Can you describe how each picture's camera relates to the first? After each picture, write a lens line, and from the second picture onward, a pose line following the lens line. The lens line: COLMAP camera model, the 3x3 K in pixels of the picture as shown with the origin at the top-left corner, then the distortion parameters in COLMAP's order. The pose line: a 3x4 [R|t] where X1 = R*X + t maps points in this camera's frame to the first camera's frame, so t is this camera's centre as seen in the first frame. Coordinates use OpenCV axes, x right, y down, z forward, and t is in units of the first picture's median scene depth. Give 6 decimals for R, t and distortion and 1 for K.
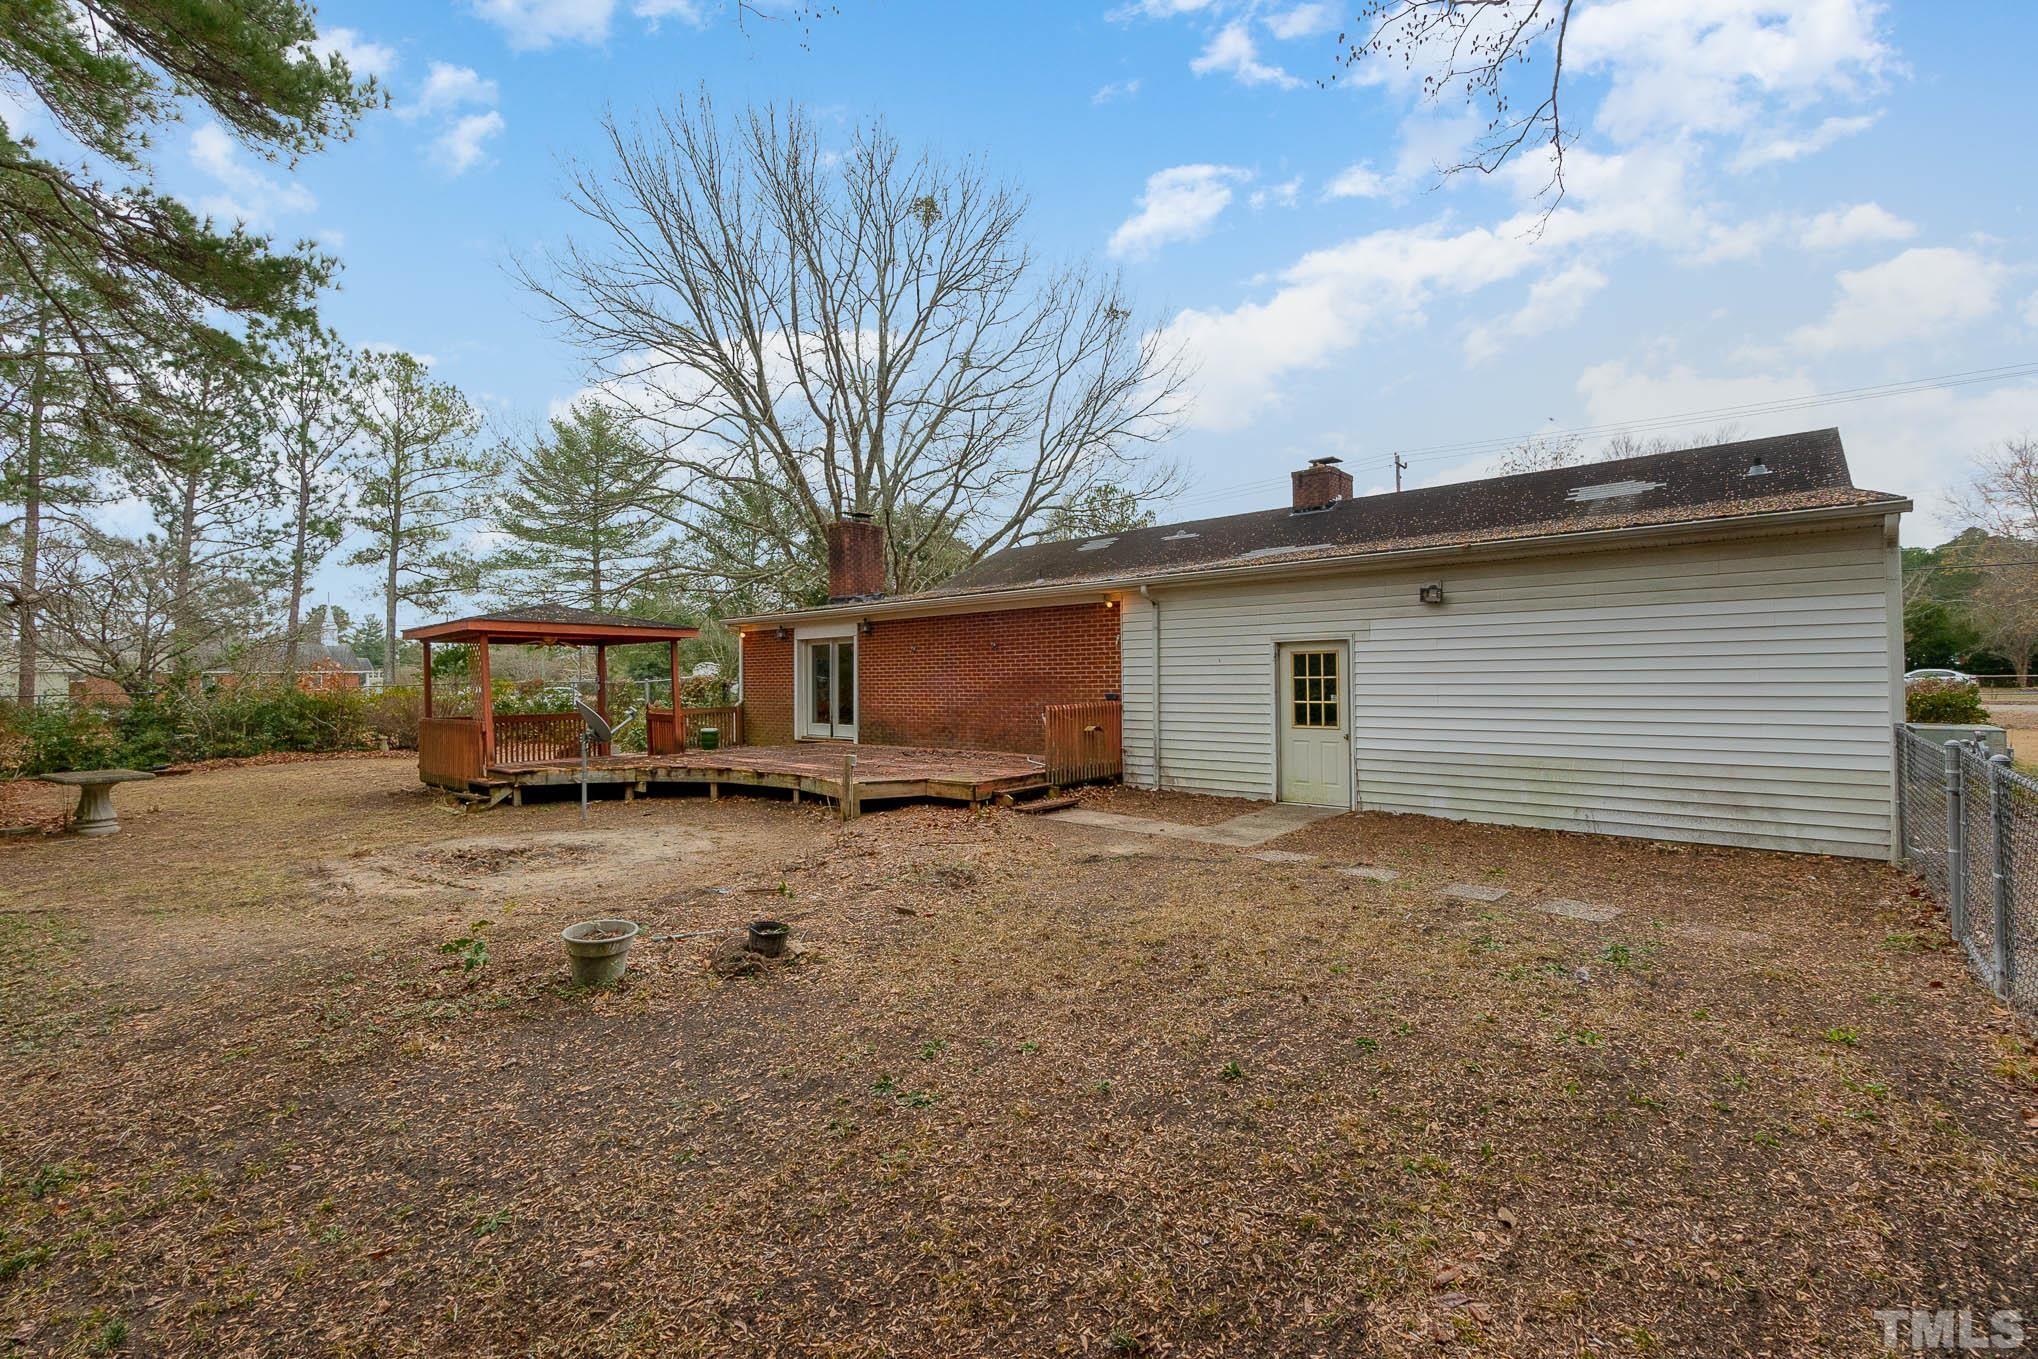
lens RADIAL K [[873.8, 0, 1010.0], [0, 873.8, 666.4], [0, 0, 1]] dist [-0.002311, -0.000270]
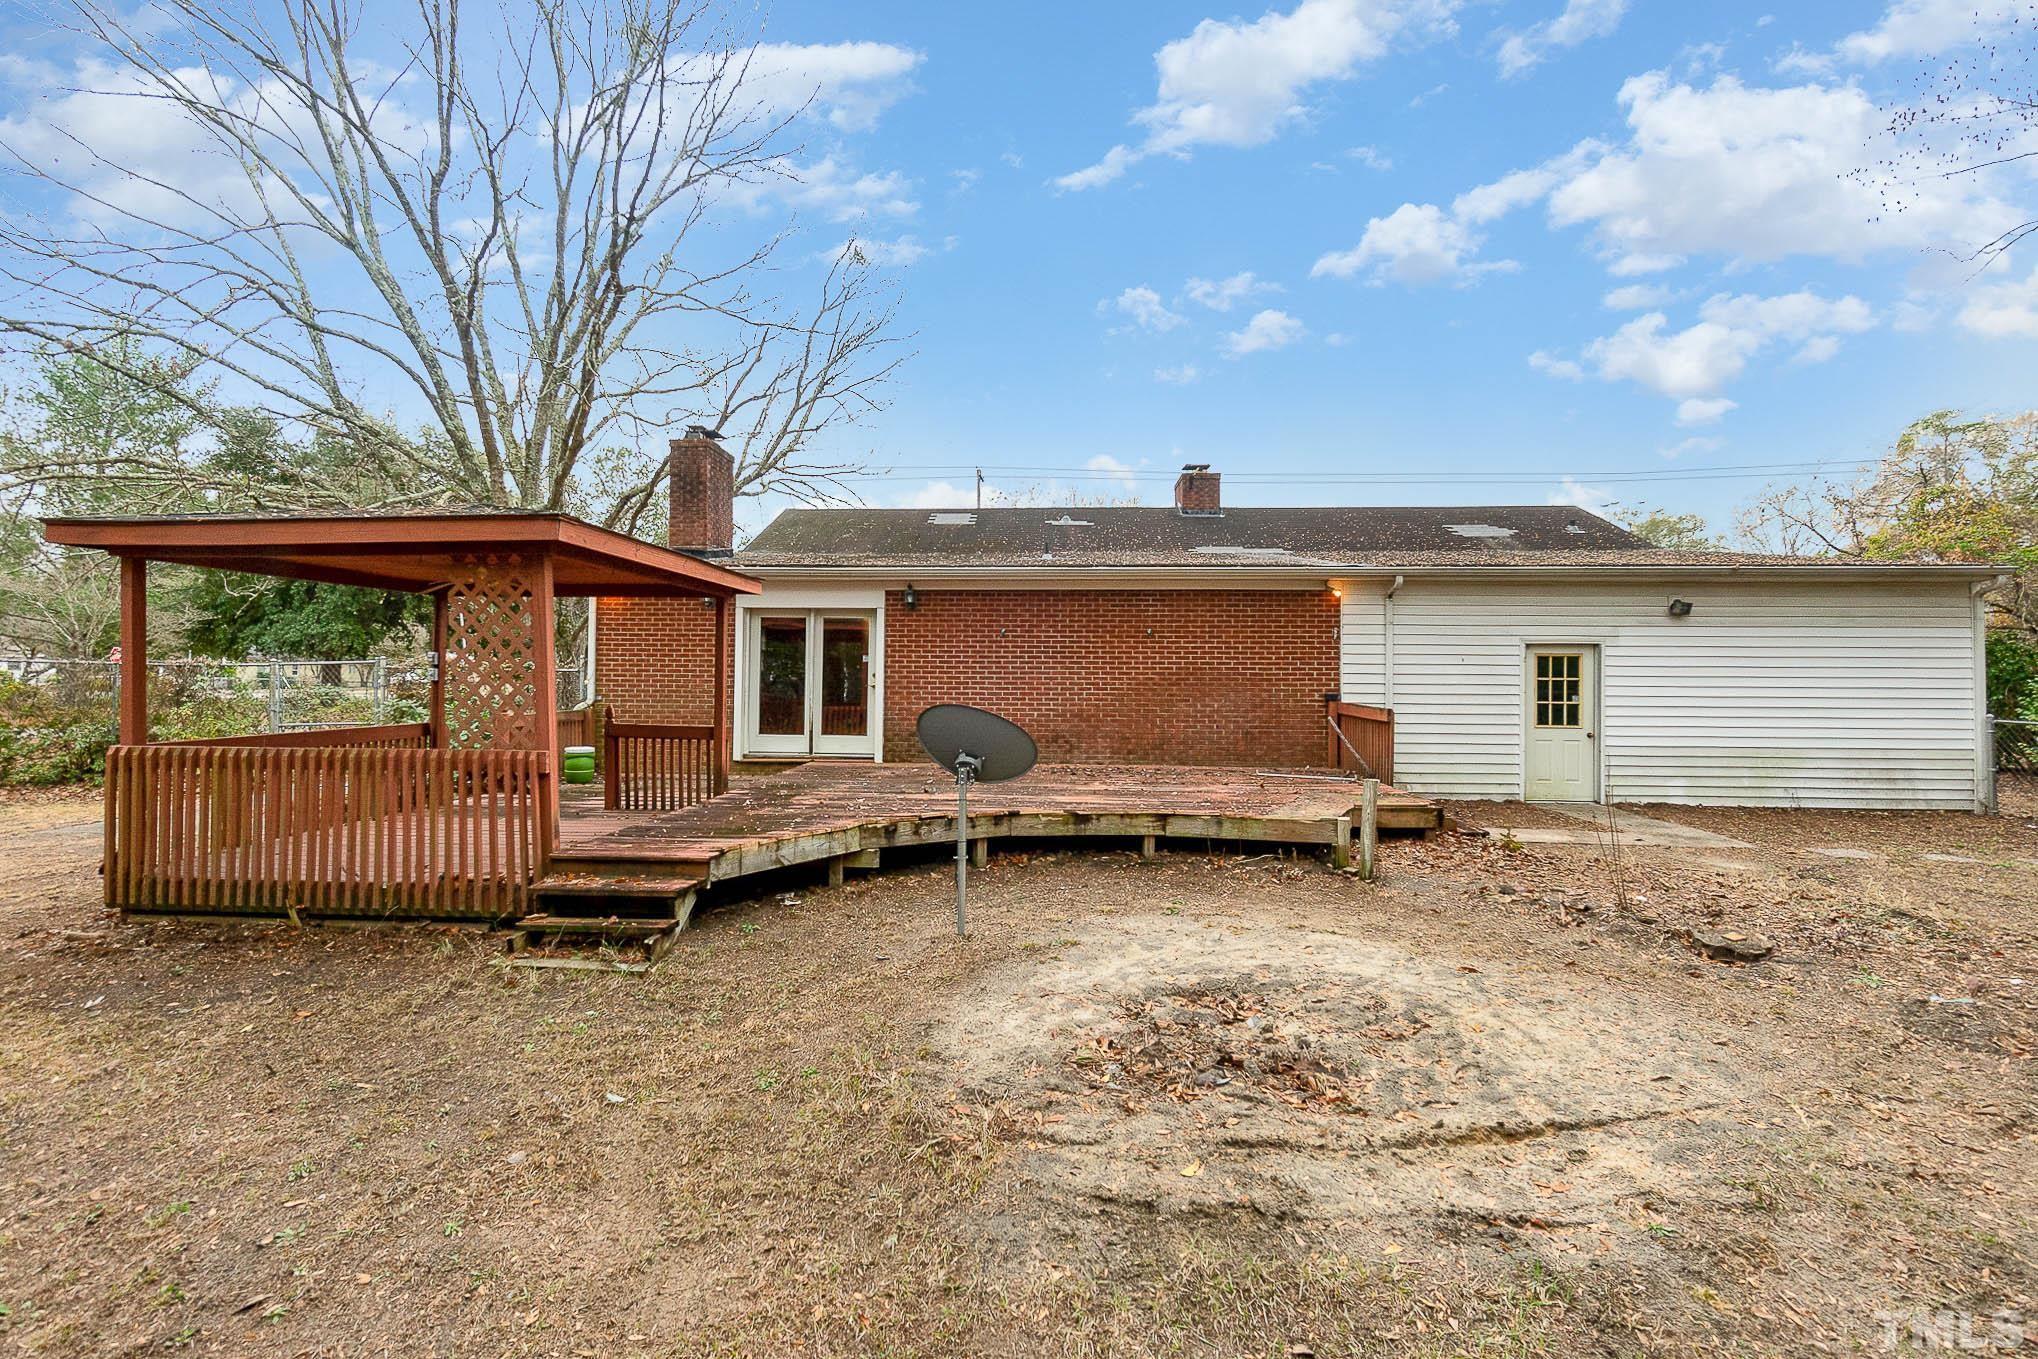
lens RADIAL K [[873.8, 0, 1010.0], [0, 873.8, 666.4], [0, 0, 1]] dist [-0.002311, -0.000270]
pose [[0.782788, 0.022026, 0.621898, -0.799343], [-0.024490, 0.999690, -0.004580, 0.018207], [-0.621806, -0.011645, 0.783085, 0.582507]]
